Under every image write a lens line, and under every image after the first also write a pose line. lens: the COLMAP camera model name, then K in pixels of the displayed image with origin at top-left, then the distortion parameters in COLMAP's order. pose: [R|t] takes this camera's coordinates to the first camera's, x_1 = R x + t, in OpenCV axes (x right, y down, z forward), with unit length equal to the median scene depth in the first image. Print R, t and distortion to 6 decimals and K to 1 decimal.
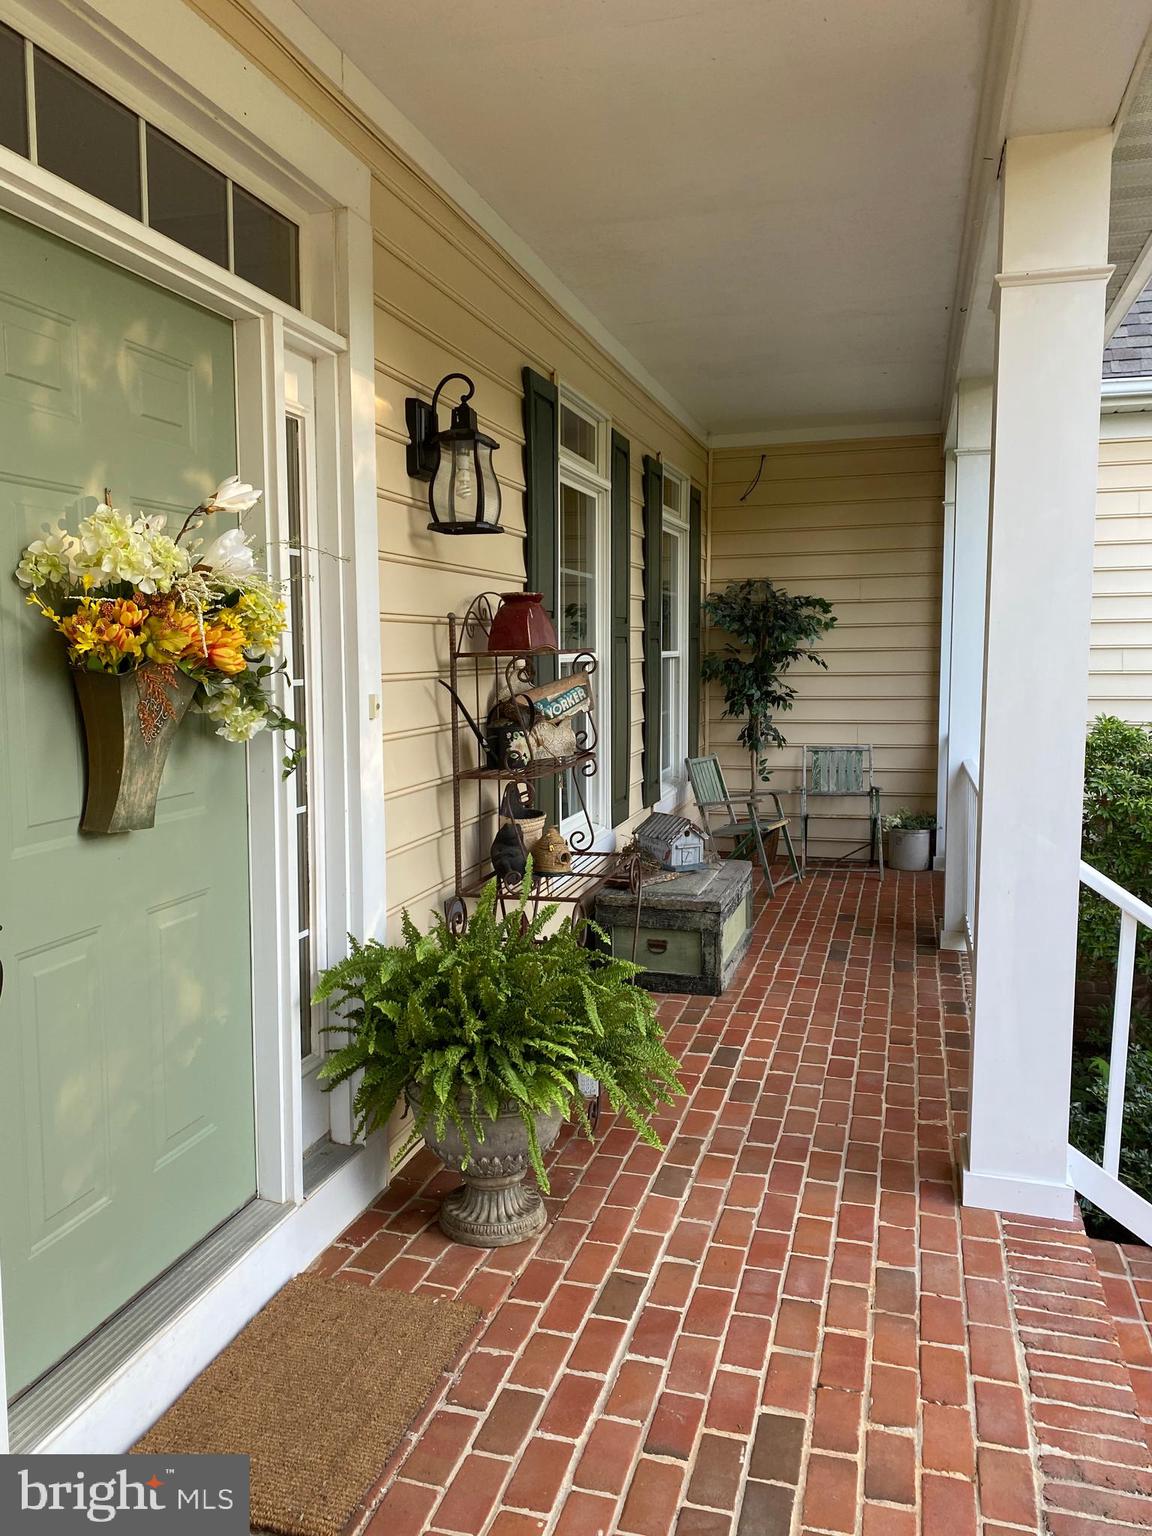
lens RADIAL K [[1151.6, 0, 570.2], [0, 1151.6, 765.6], [0, 0, 1]] dist [0.007148, -0.029698]
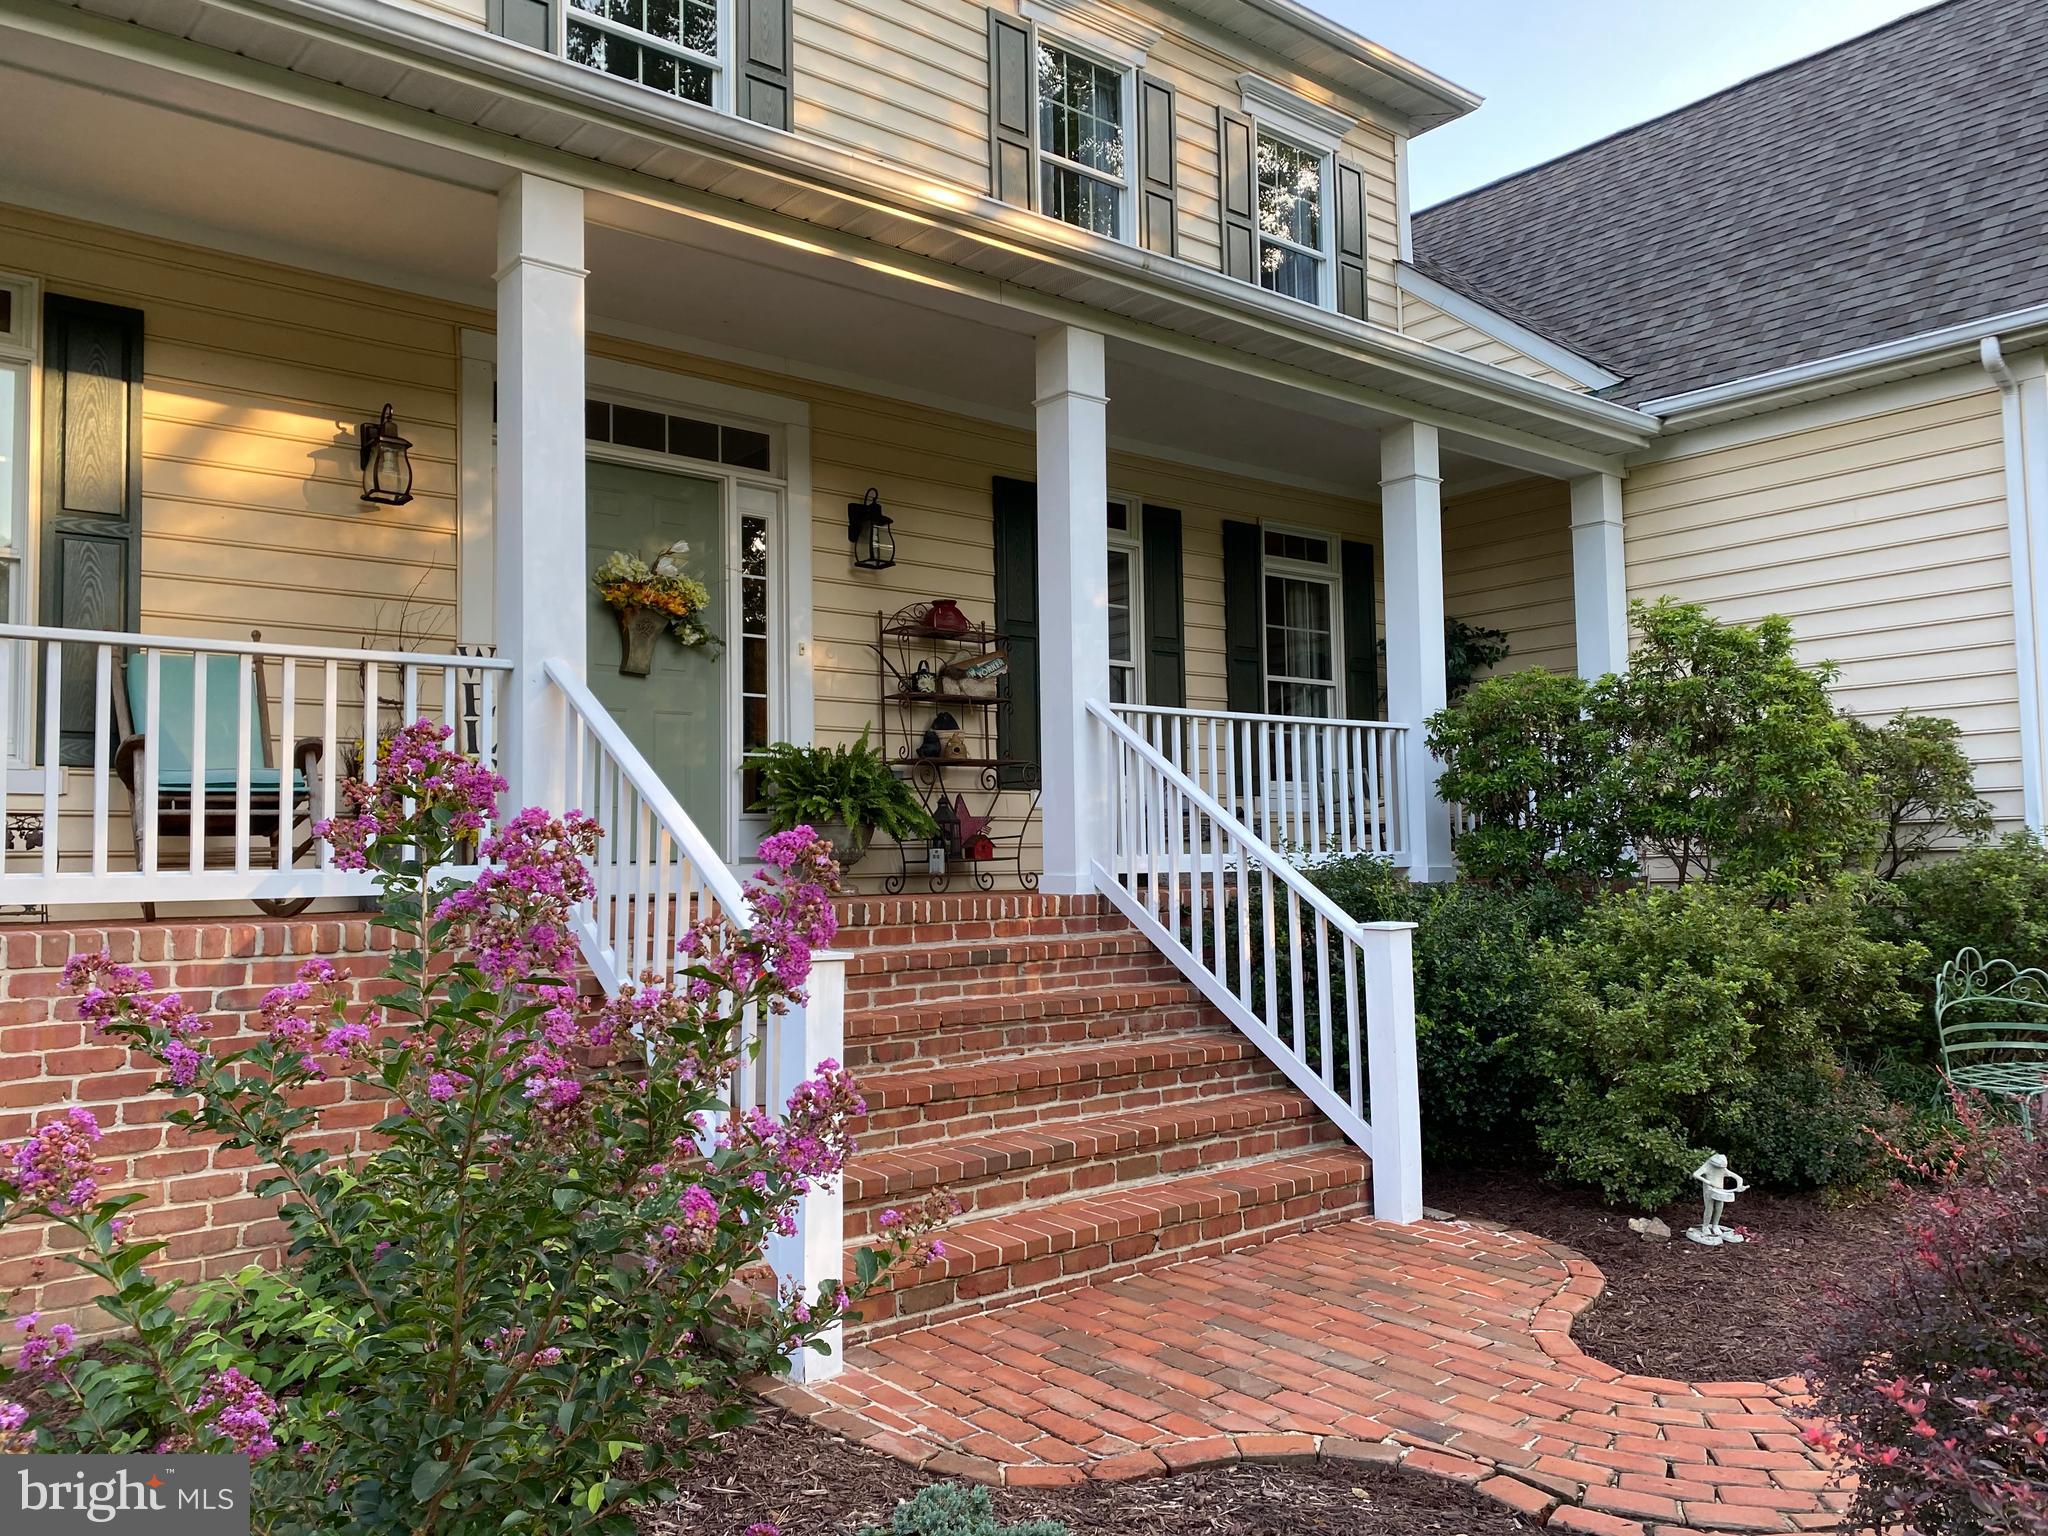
lens RADIAL K [[1535.4, 0, 1024.6], [0, 1535.4, 765.5], [0, 0, 1]] dist [0.007148, -0.029698]
pose [[0.834340, -0.040893, -0.549731, 1.703183], [-0.045270, 0.988793, -0.142261, 0.540142], [0.549388, 0.143580, 0.823139, -1.035924]]
